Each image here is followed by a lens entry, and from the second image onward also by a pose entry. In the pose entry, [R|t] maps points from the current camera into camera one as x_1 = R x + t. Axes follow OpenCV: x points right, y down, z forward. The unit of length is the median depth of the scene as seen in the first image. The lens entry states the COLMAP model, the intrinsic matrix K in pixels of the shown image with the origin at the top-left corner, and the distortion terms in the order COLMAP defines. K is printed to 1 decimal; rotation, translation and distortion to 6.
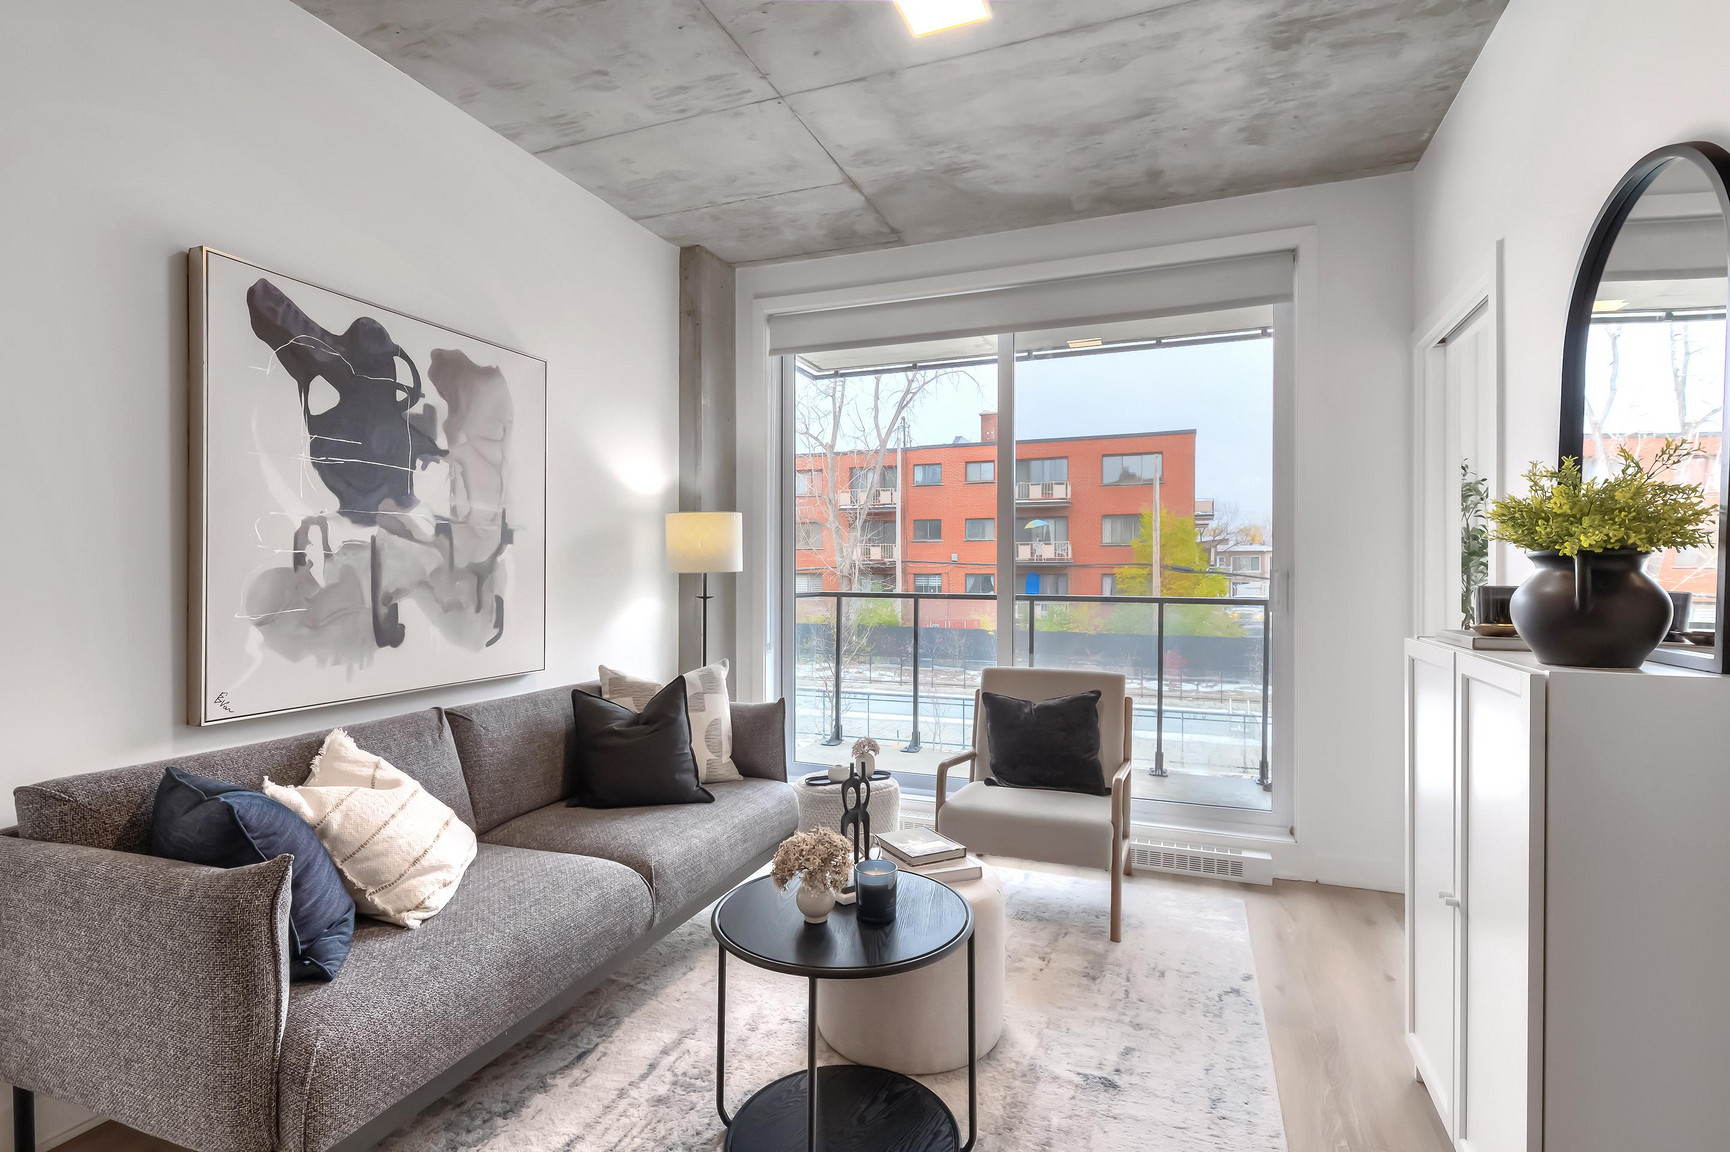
lens RADIAL K [[830.1, 0, 858.9], [0, 830.1, 576.4], [0, 0, 1]] dist [0.010113, -0.002427]
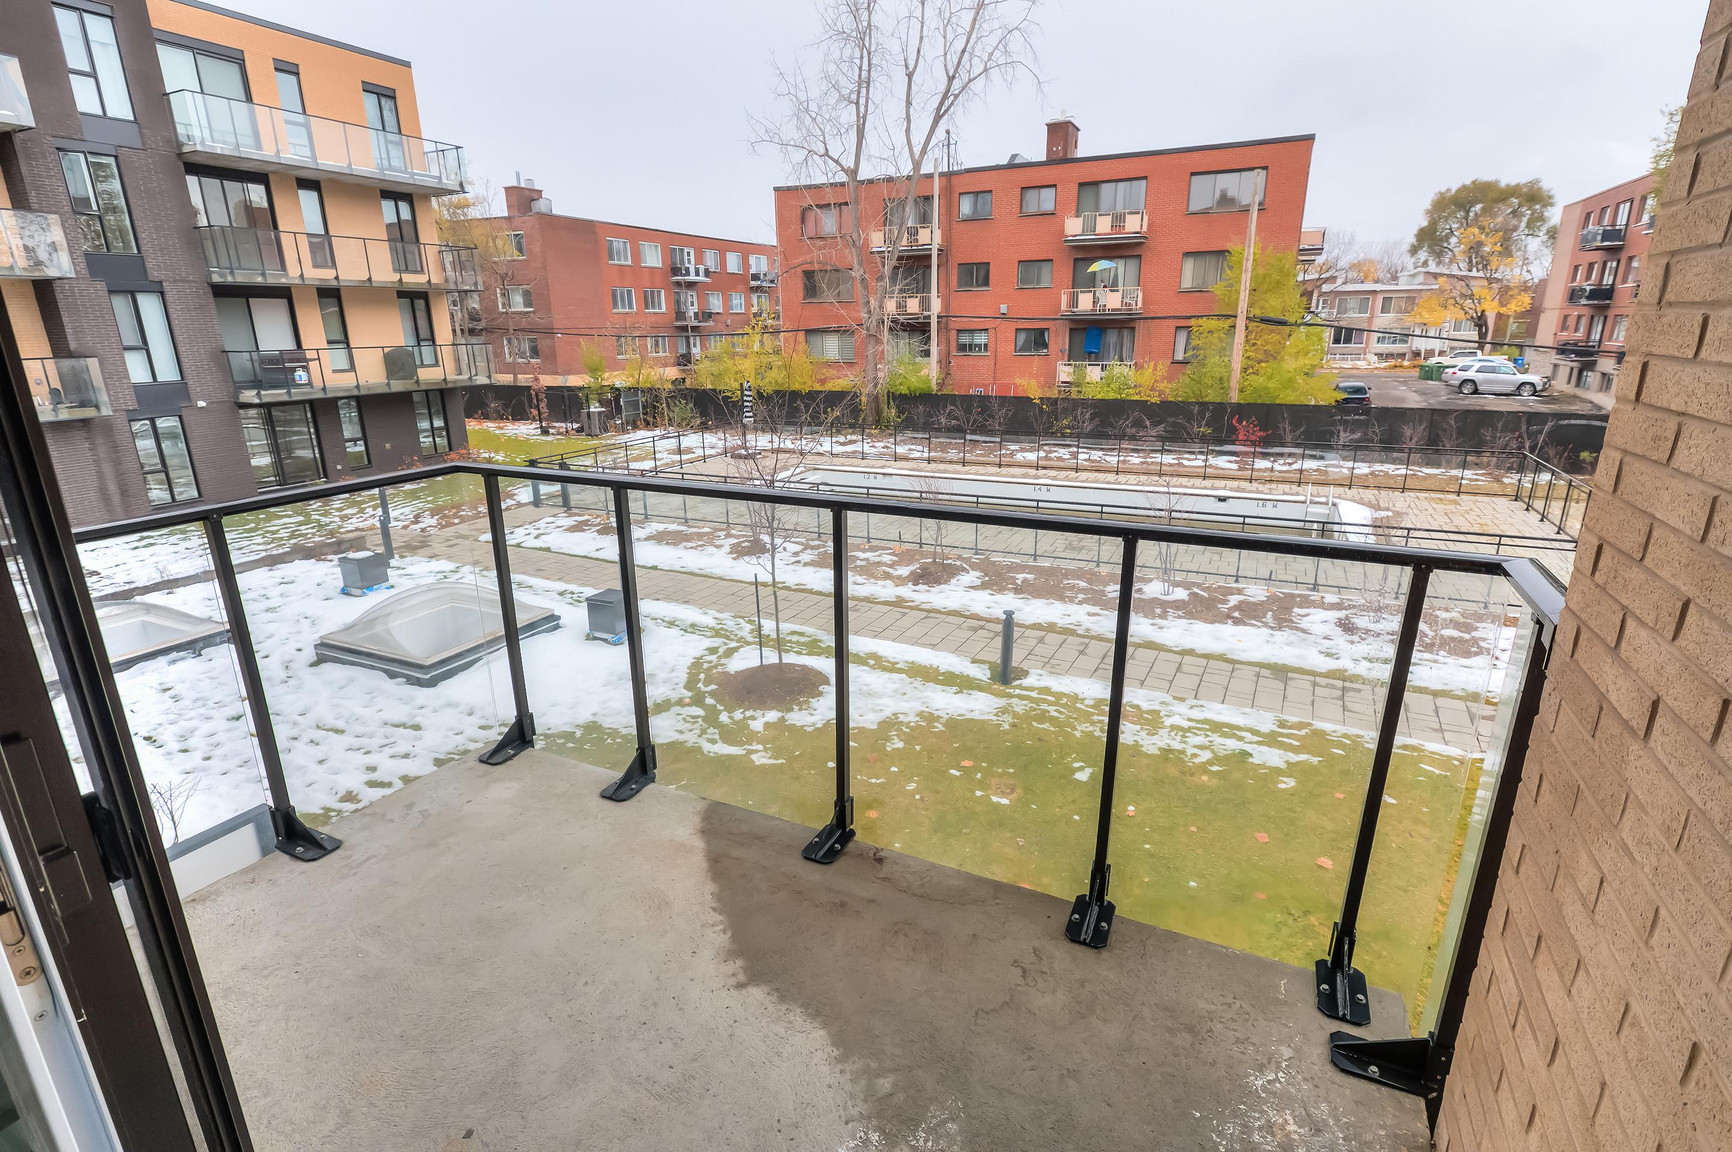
lens RADIAL K [[831.1, 0, 861.4], [0, 831.1, 573.3], [0, 0, 1]] dist [0.010113, -0.002427]
pose [[0.997026, 0.006969, -0.076746, 0.040729], [0.015258, 0.958335, 0.285239, -0.009631], [0.075536, -0.285562, 0.955379, 0.092652]]
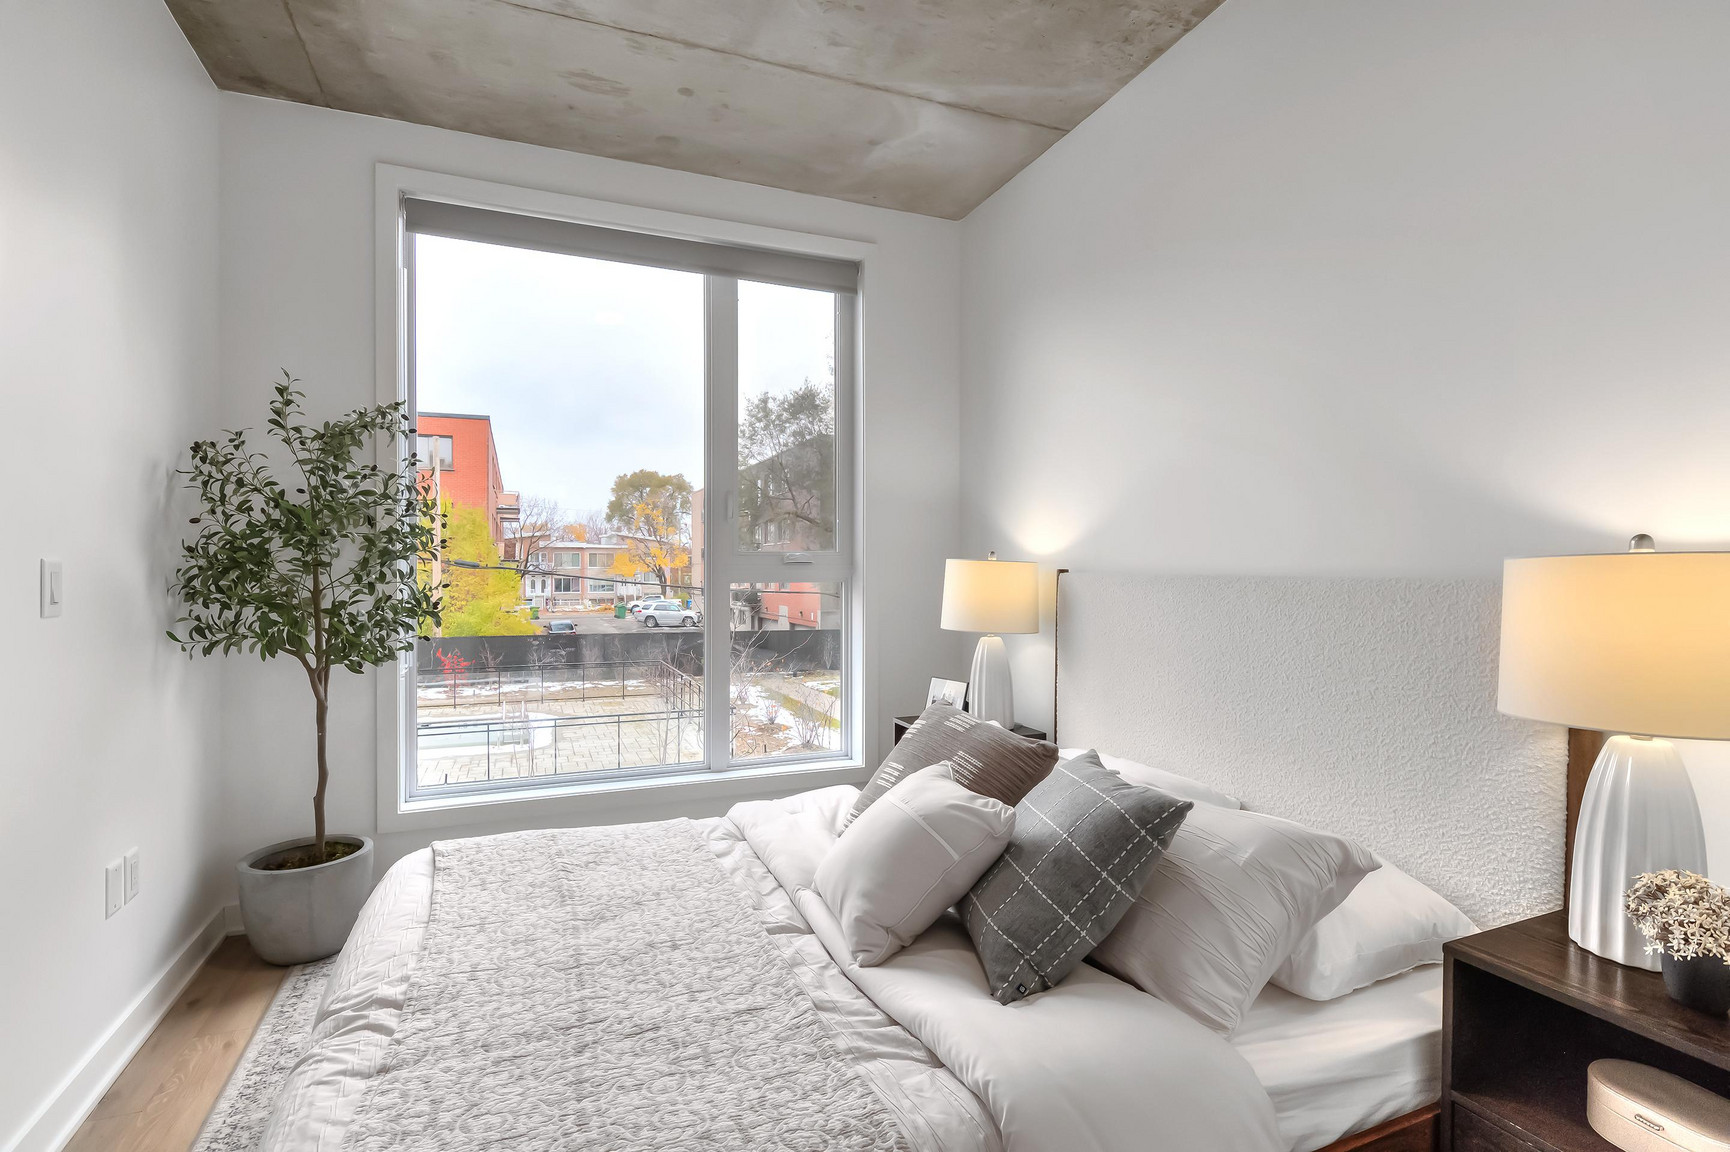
lens RADIAL K [[830.1, 0, 859.1], [0, 830.1, 574.9], [0, 0, 1]] dist [0.010113, -0.002427]
pose [[0.728482, -0.006741, 0.685031, 0.065876], [0.004822, 0.999977, 0.004712, 0.000790], [-0.685048, -0.000129, 0.728498, 0.026271]]
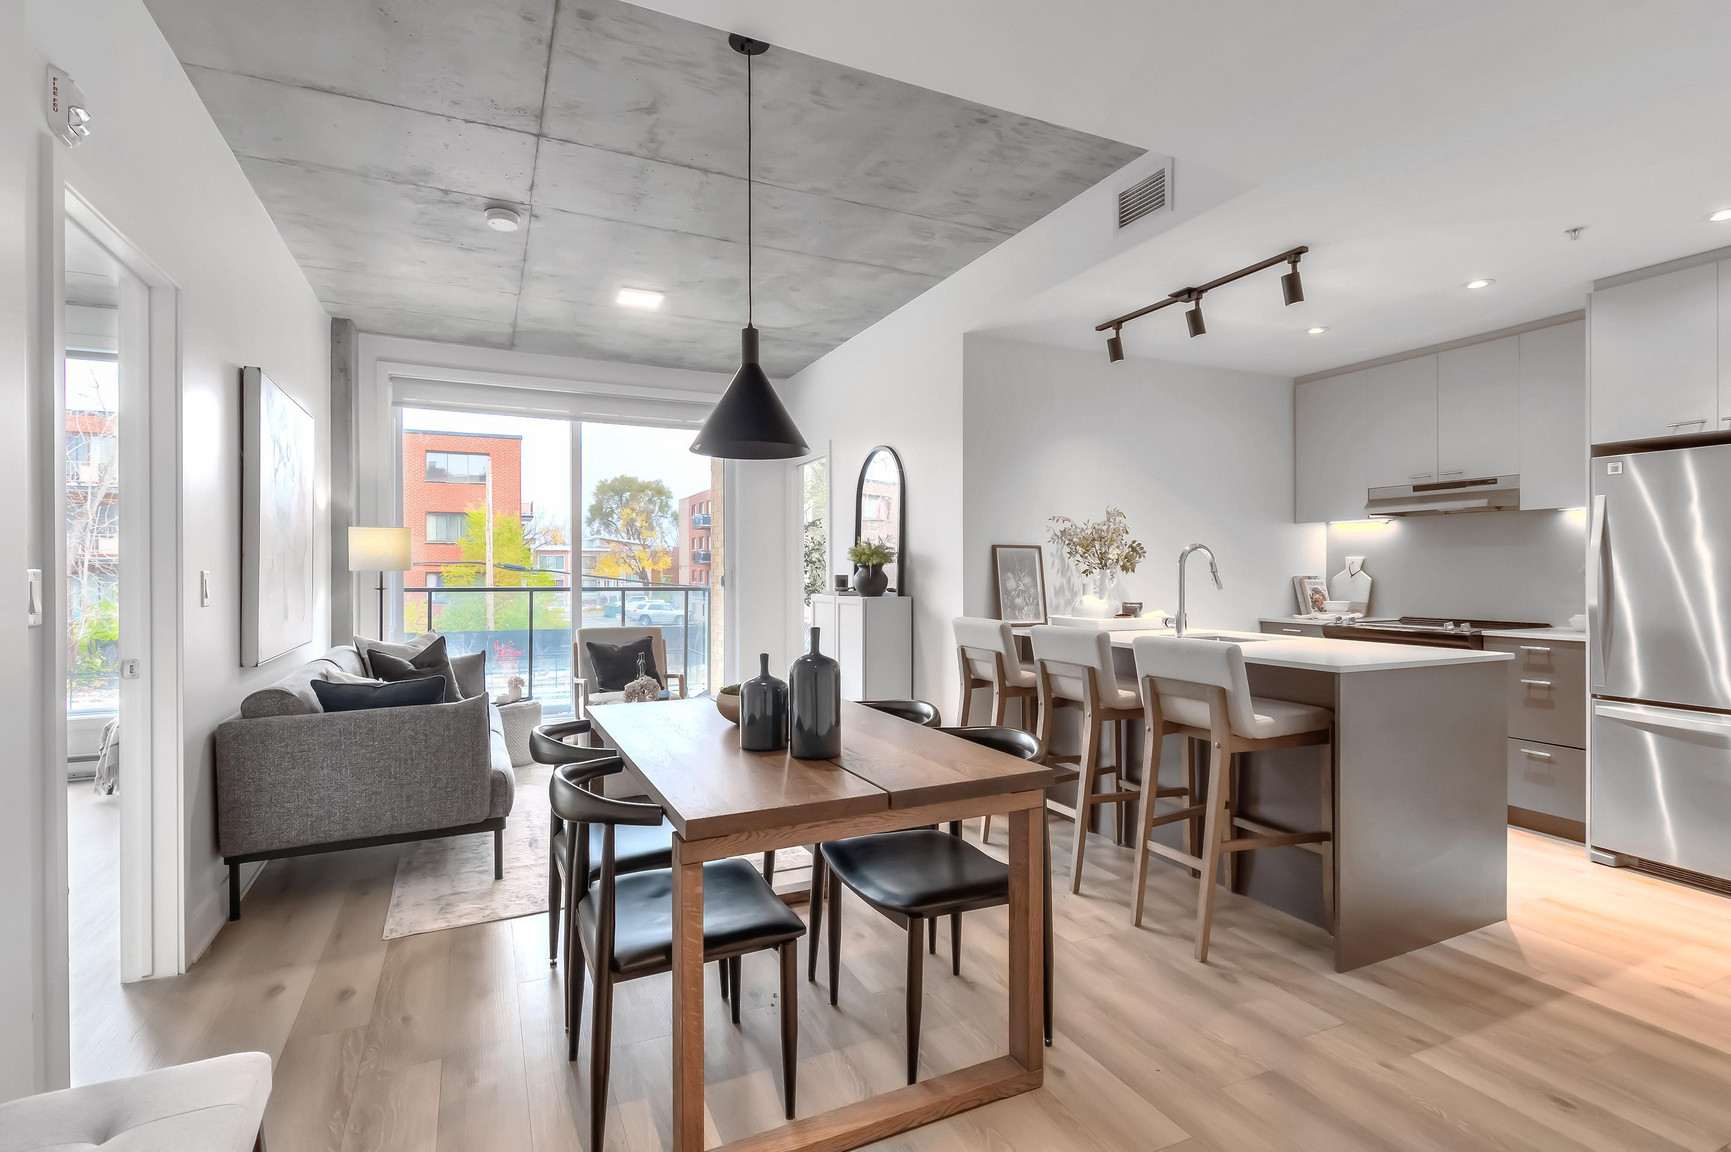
lens RADIAL K [[830.6, 0, 862.3], [0, 830.6, 557.6], [0, 0, 1]] dist [0.010113, -0.002427]
pose [[0.693699, 0.010034, 0.720195, -0.061707], [0.004382, 0.999826, -0.018150, 0.000179], [-0.720251, 0.015746, 0.693535, -0.051504]]
